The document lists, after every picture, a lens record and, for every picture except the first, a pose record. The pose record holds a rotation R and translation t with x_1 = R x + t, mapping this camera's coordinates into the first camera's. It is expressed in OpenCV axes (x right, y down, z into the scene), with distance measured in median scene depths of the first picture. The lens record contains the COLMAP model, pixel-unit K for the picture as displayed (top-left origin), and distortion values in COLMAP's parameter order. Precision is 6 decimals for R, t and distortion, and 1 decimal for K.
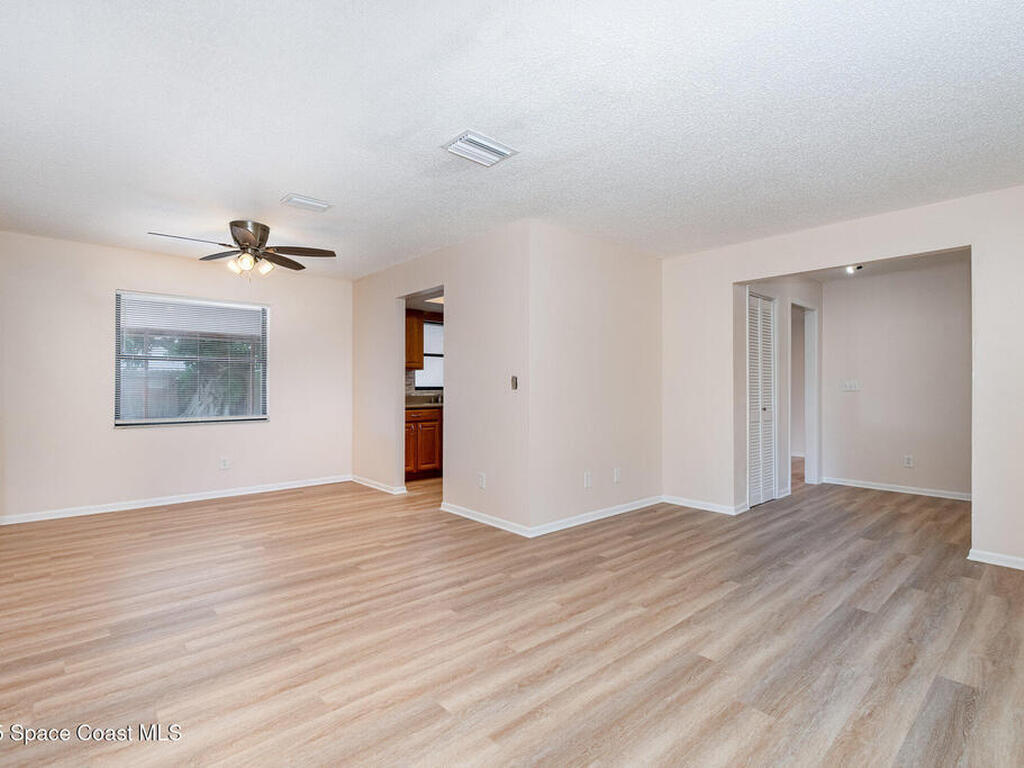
lens RADIAL K [[505.5, 0, 512.0], [0, 505.5, 384.0], [0, 0, 1]] dist [-0.000326, 0.001209]
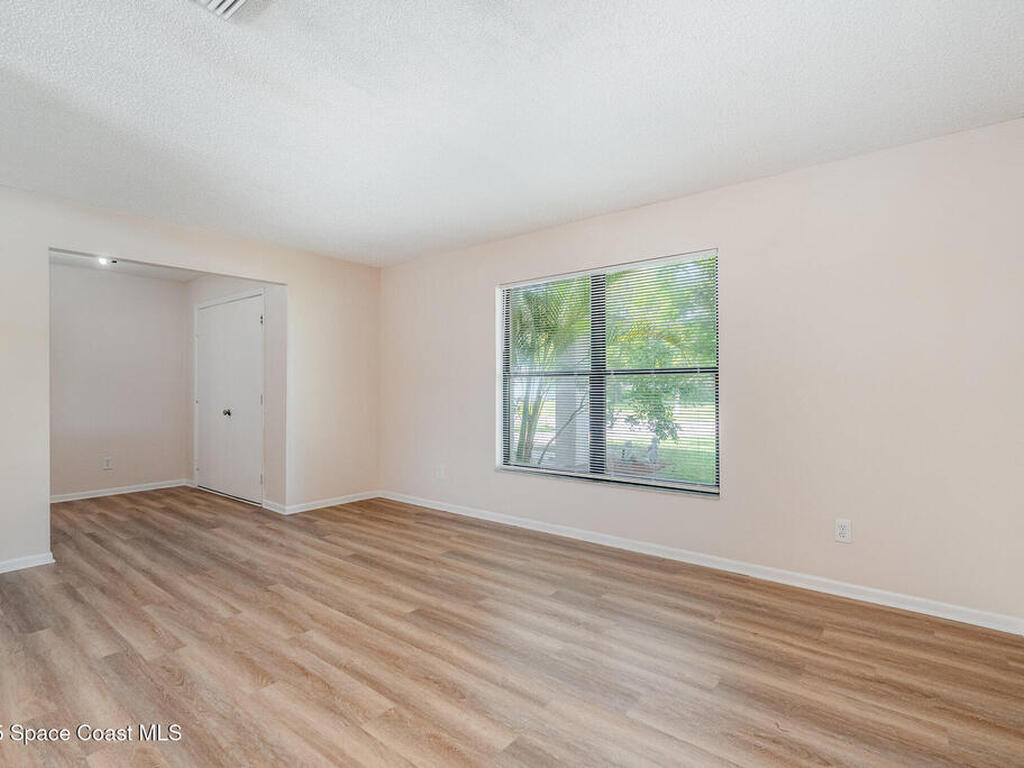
lens RADIAL K [[505.5, 0, 512.0], [0, 505.5, 384.0], [0, 0, 1]] dist [-0.000326, 0.001209]
pose [[-0.152610, 0.005549, 0.988271, -0.627401], [-0.002964, 0.999977, -0.006073, -0.003117], [-0.988282, -0.003856, -0.152590, 0.684795]]
